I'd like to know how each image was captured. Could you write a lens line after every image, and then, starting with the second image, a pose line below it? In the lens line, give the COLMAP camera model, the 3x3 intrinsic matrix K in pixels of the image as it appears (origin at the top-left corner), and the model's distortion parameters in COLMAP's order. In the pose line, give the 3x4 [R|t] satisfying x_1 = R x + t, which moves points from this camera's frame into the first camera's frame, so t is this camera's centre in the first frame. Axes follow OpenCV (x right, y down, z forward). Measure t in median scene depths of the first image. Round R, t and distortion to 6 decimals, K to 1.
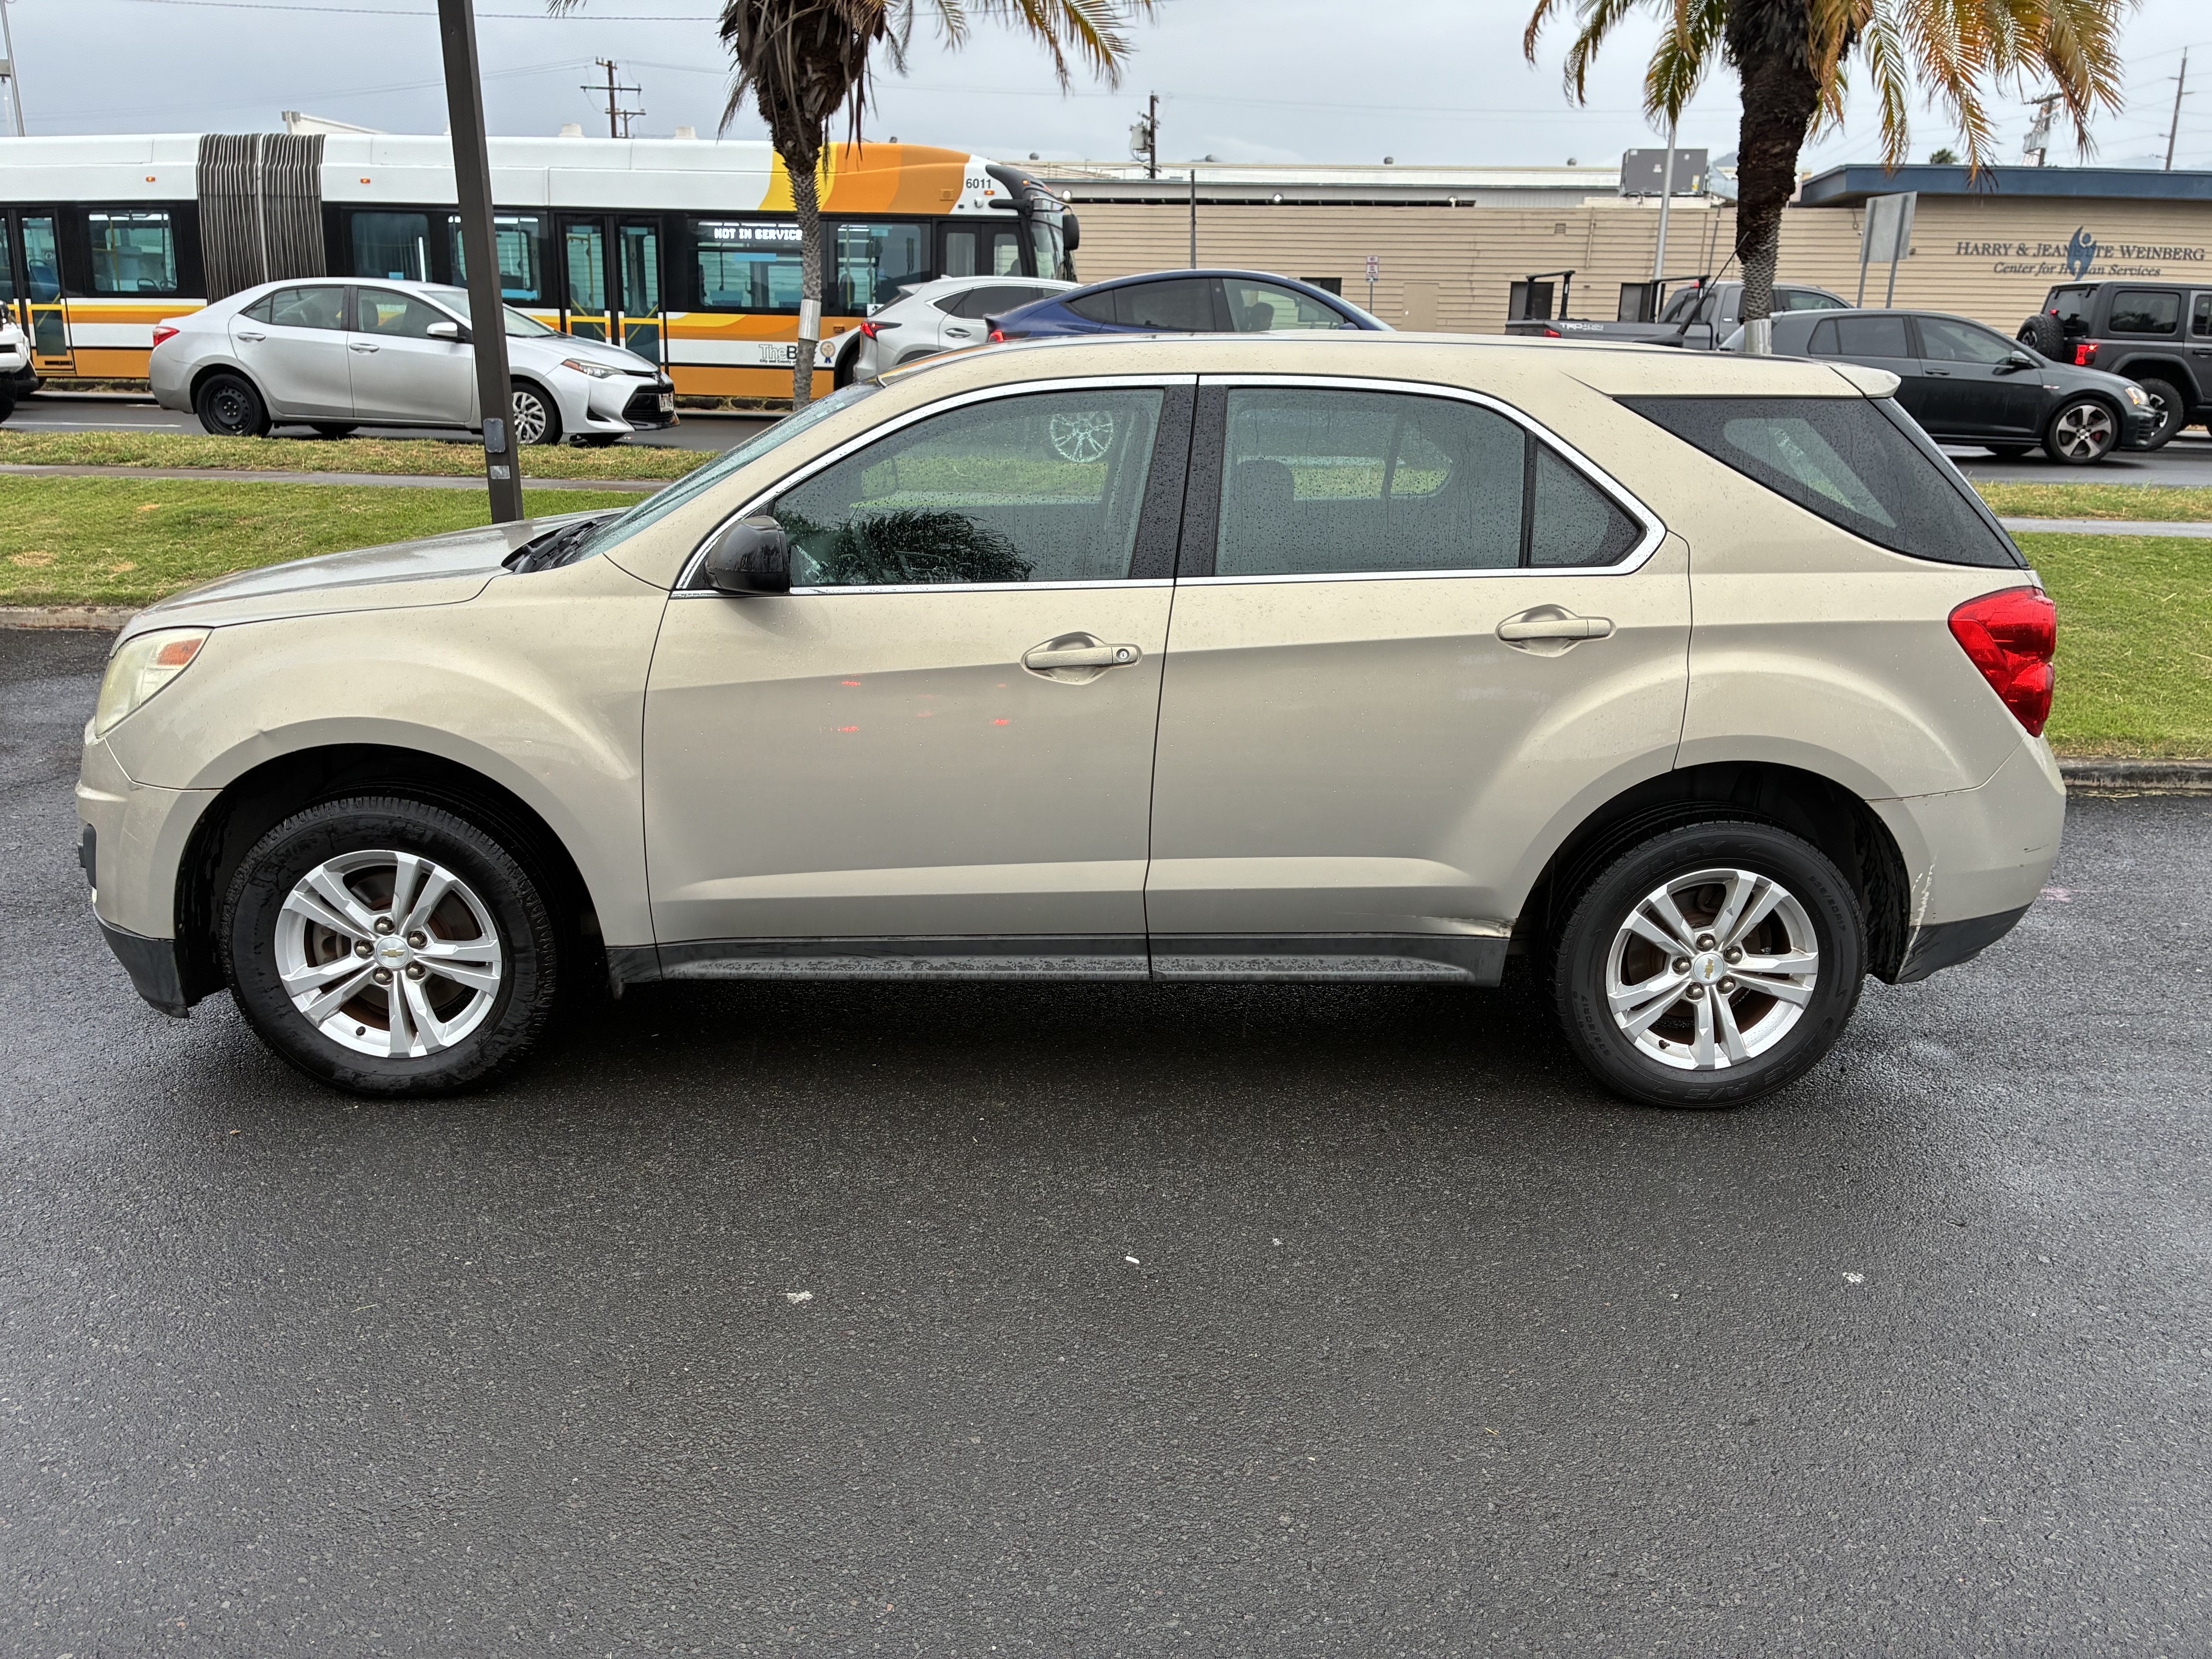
lens RADIAL K [[1689.3, 0, 1106.0], [0, 1689.3, 829.5], [0, 0, 1]] dist [0.007739, 0.007314]
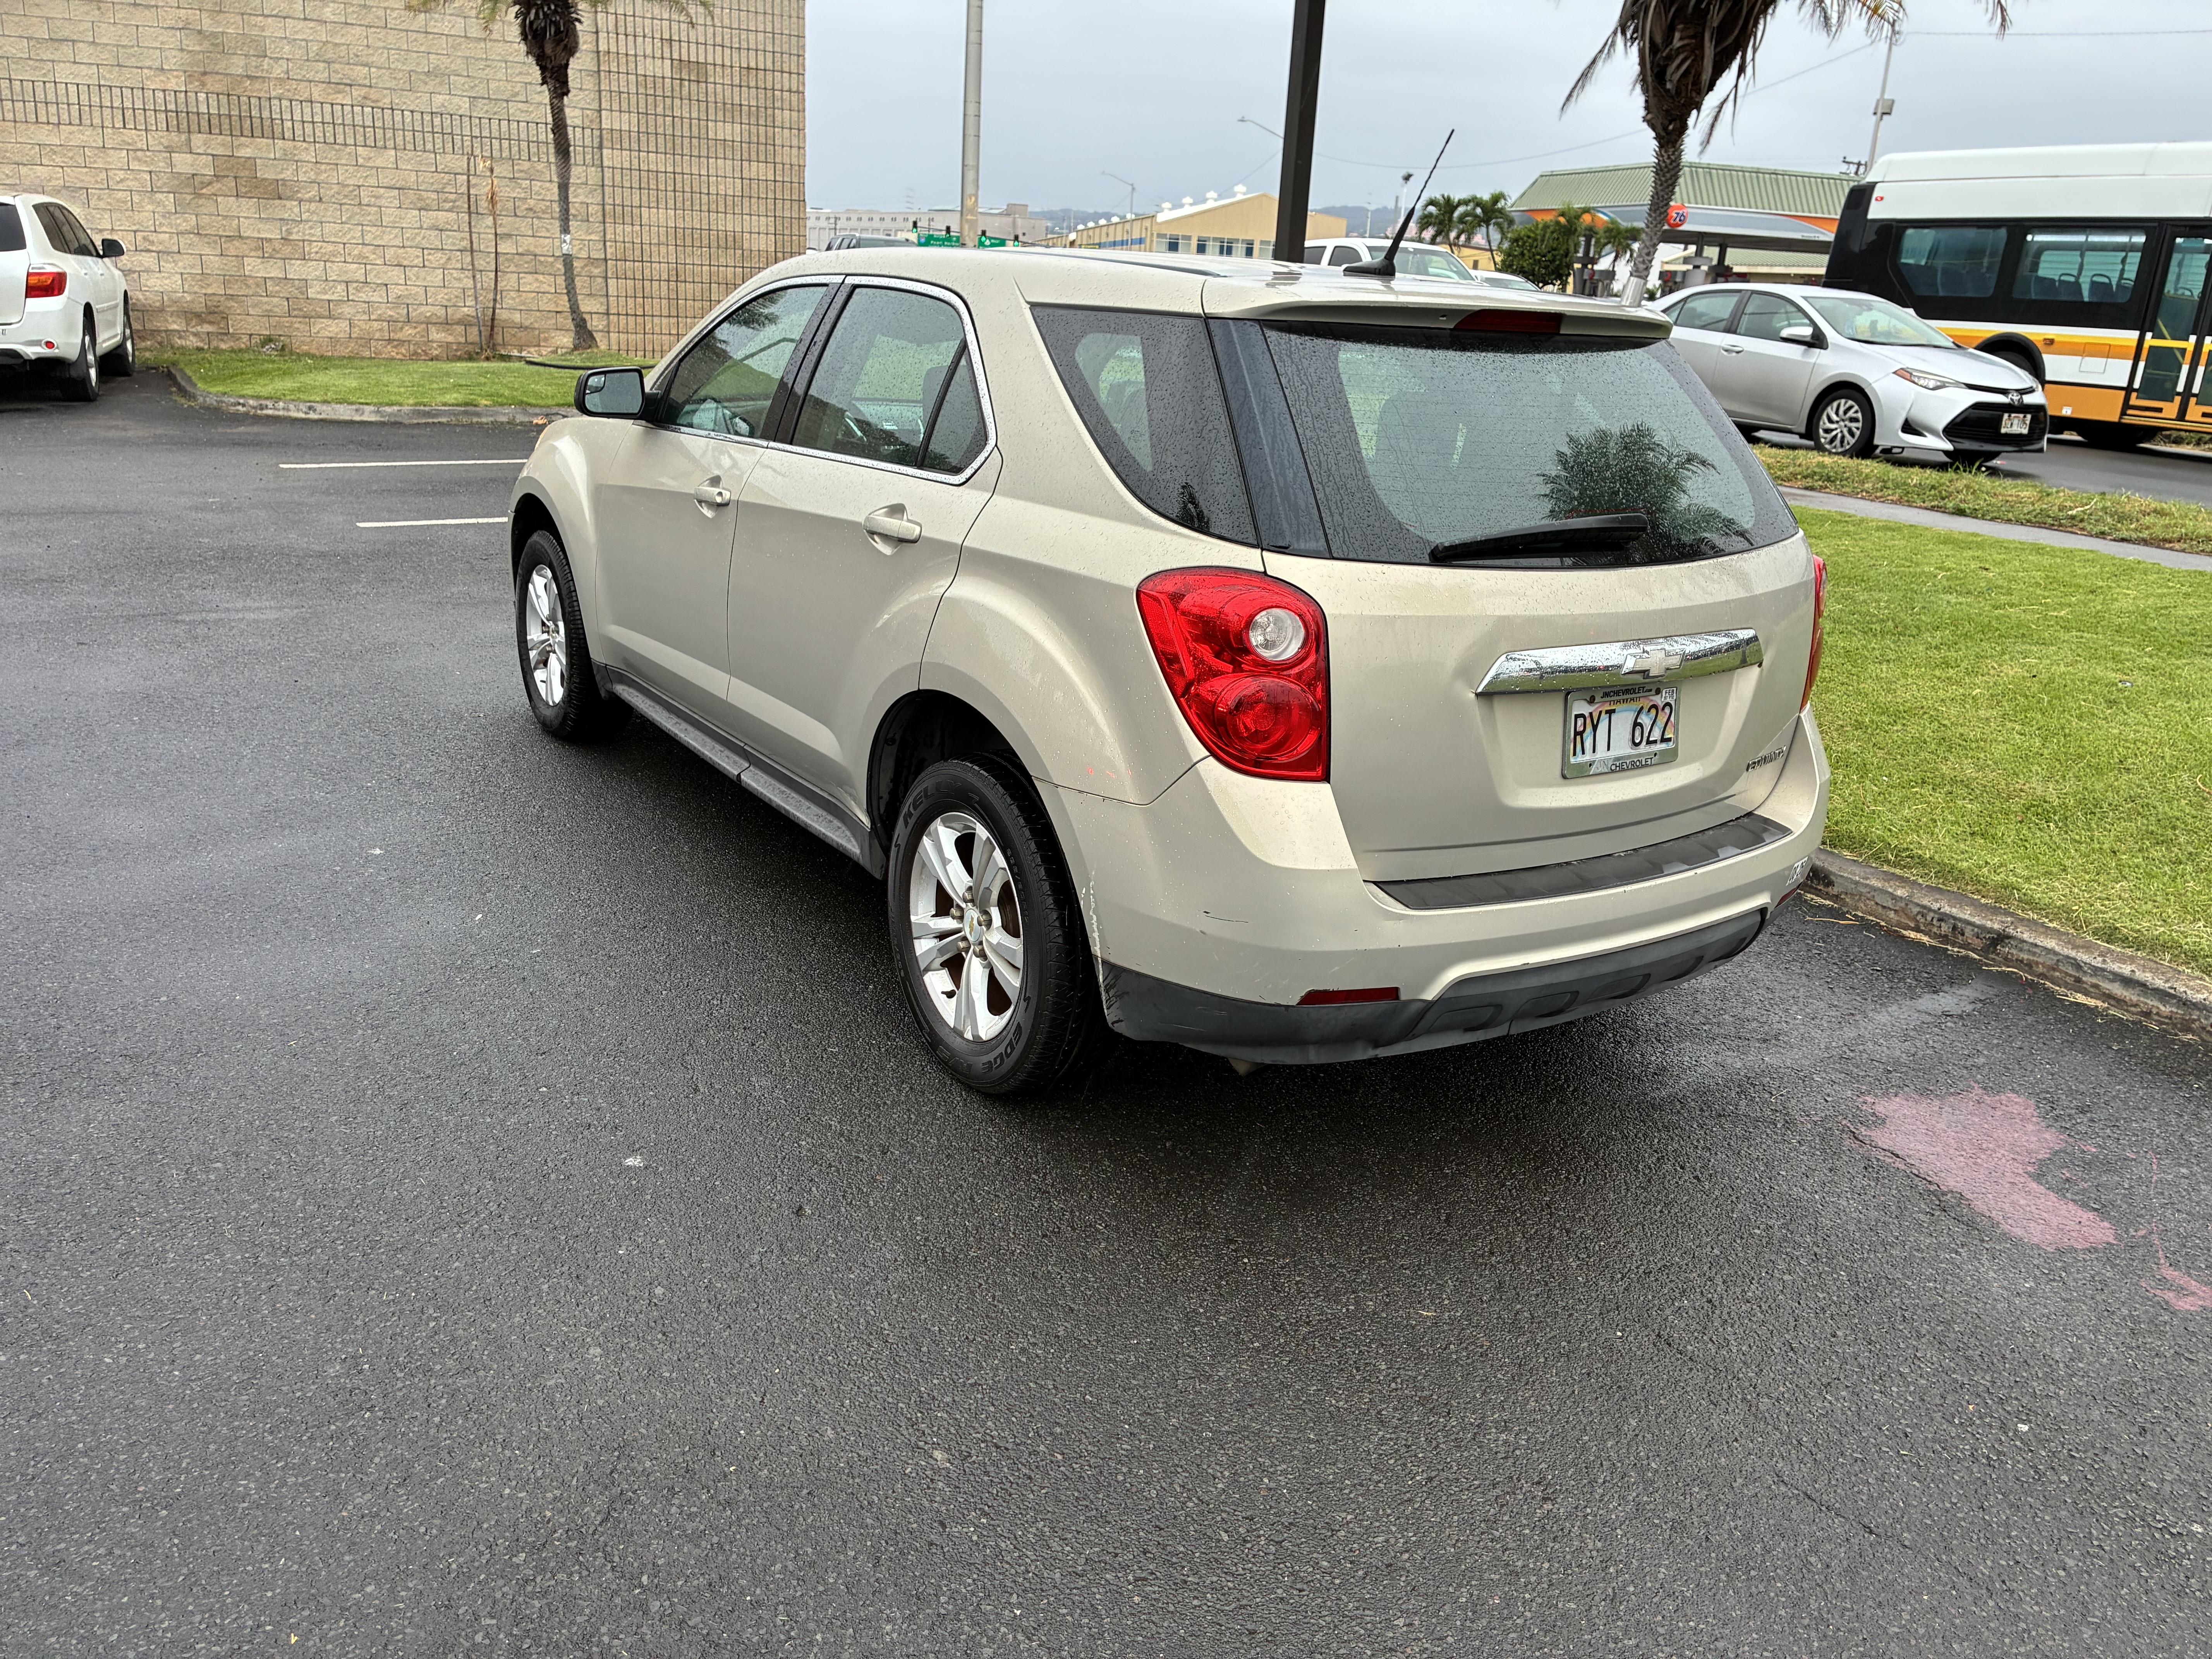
lens RADIAL K [[1689.3, 0, 1106.0], [0, 1689.3, 829.5], [0, 0, 1]] dist [0.007739, 0.007314]
pose [[0.498611, 0.274172, -0.822324, 0.569222], [-0.292551, 0.946226, 0.138095, -0.058612], [0.815966, 0.171716, 0.552007, 0.272654]]
